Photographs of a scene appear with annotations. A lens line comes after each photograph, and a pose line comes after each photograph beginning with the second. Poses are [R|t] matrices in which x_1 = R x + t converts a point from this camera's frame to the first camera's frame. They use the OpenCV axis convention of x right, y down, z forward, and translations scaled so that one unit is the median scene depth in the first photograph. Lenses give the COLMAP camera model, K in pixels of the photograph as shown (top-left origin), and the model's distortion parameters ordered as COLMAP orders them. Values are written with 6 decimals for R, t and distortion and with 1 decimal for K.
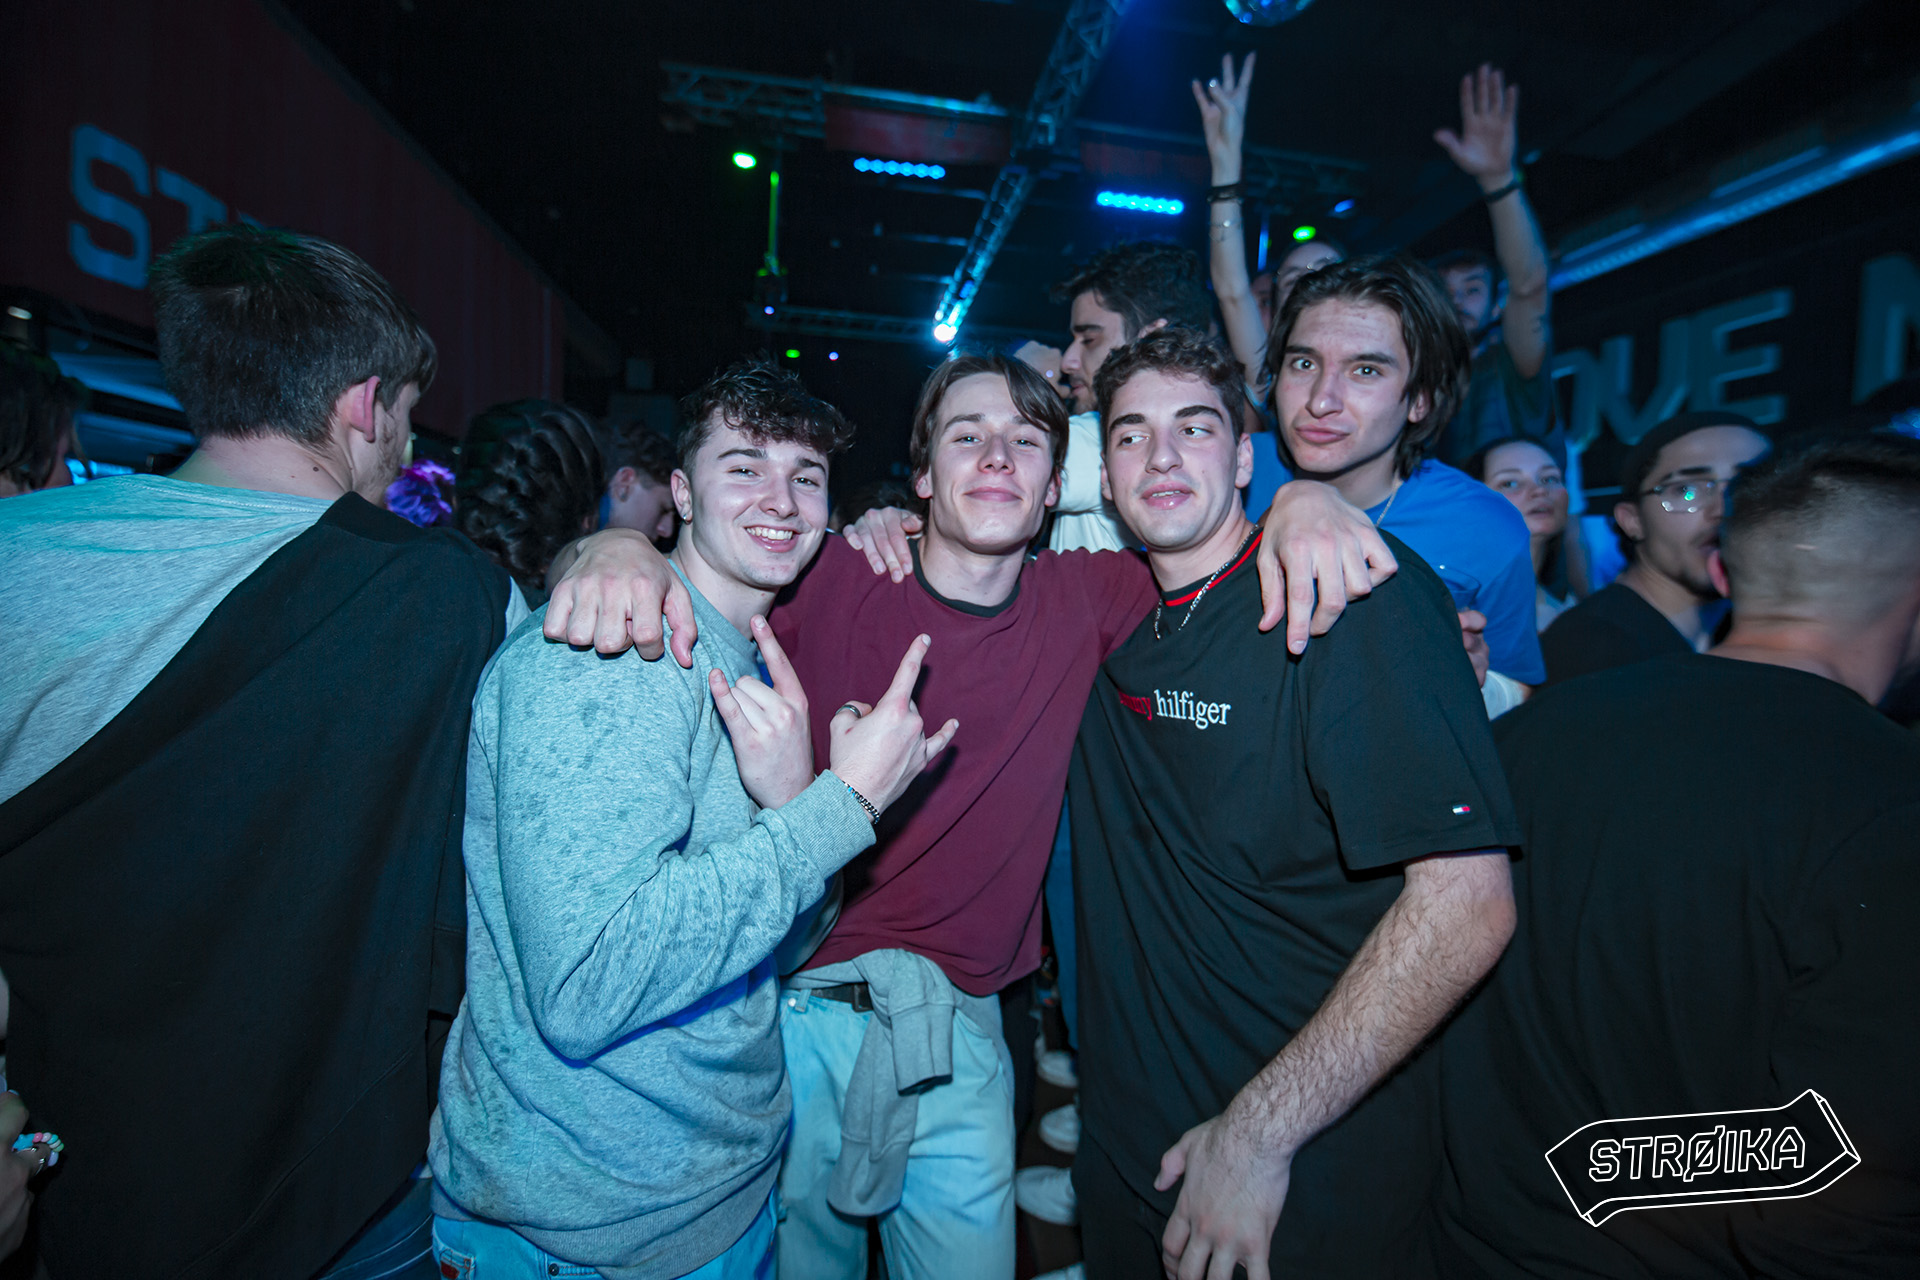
lens RADIAL K [[800.4, 0, 955.1], [0, 800.4, 643.0], [0, 0, 1]] dist [-0.003028, -0.000892]
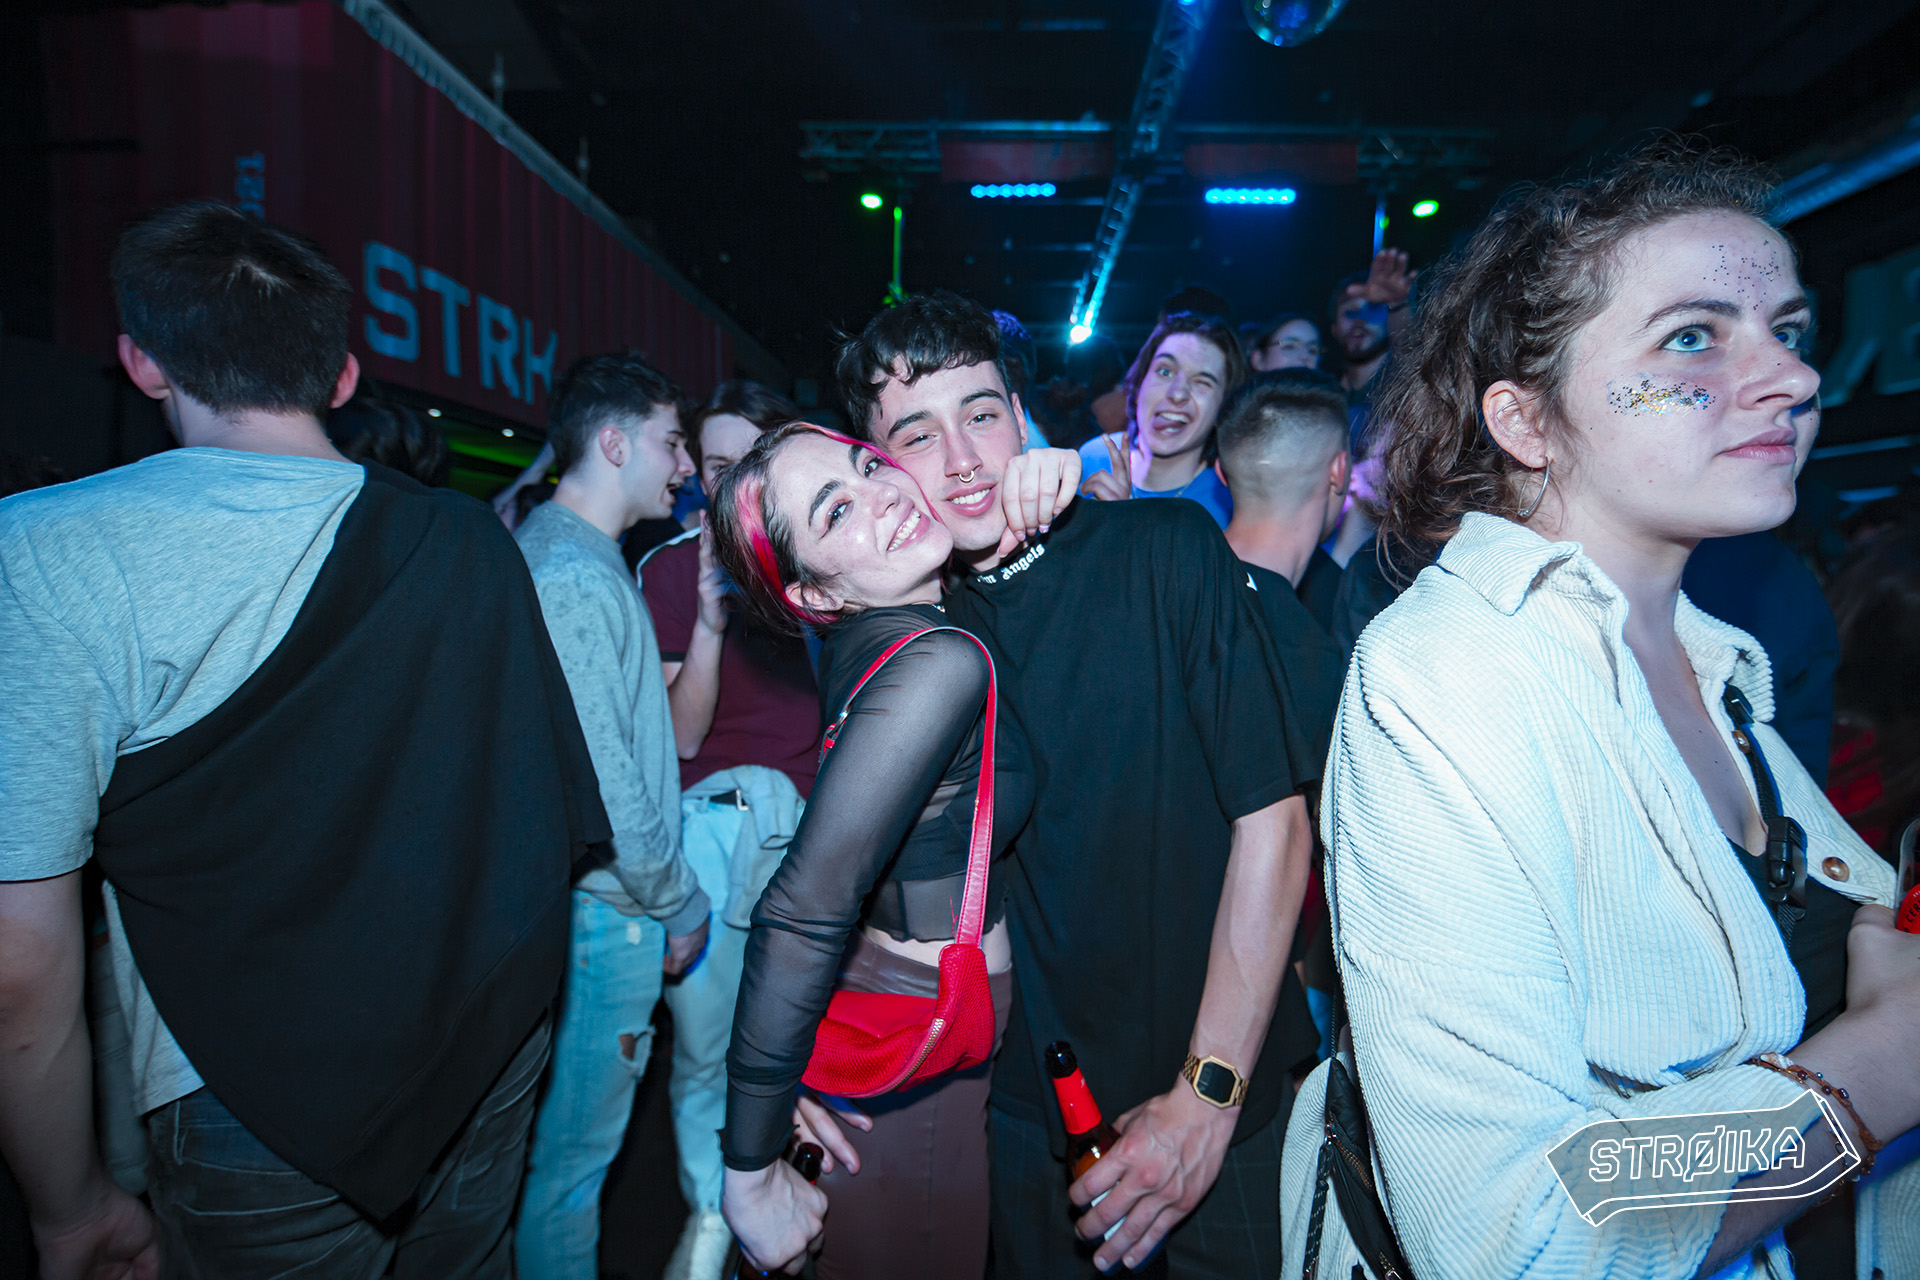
lens RADIAL K [[800.4, 0, 966.2], [0, 800.4, 644.5], [0, 0, 1]] dist [-0.003028, -0.000892]
pose [[0.980151, -0.004306, -0.198207, 0.083562], [0.004901, 0.999985, 0.002512, 0.013432], [0.198194, -0.003434, 0.980157, -0.069359]]
